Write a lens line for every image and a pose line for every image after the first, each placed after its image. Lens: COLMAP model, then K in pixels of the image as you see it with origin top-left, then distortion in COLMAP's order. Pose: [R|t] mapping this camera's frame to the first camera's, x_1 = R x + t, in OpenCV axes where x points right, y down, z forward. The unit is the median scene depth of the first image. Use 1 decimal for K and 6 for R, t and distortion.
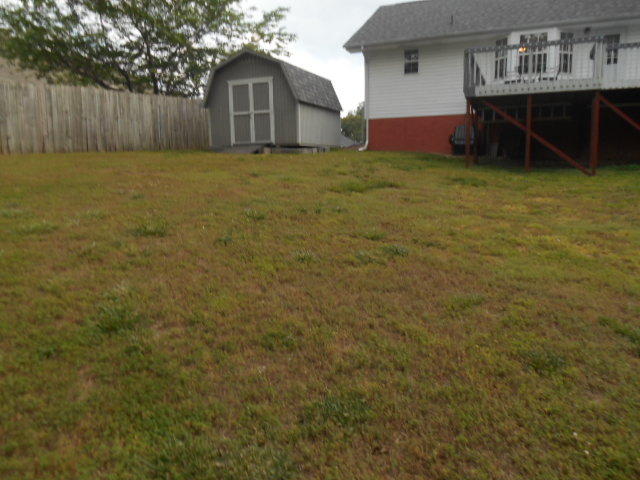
lens RADIAL K [[495.3, 0, 320.1], [0, 495.3, 236.7], [0, 0, 1]] dist [-0.019369, 0.006592]
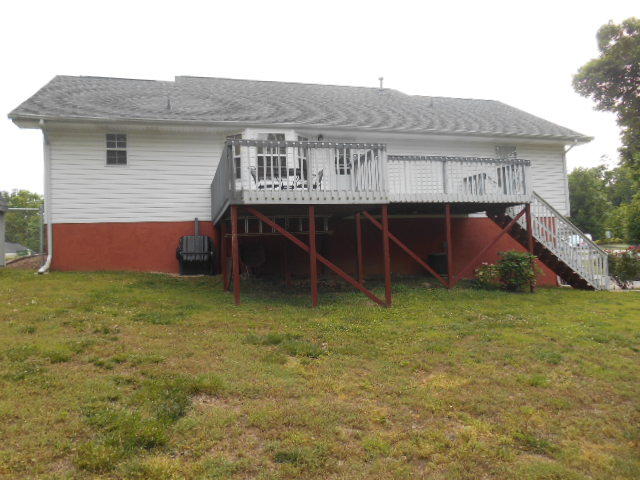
lens RADIAL K [[500.5, 0, 320.0], [0, 500.5, 240.0], [0, 0, 1]] dist [-0.012722, -0.003901]
pose [[0.791303, 0.005405, 0.611400, -0.045952], [0.106227, 0.983538, -0.146179, -0.123633], [-0.602126, 0.180619, 0.777703, 0.406197]]
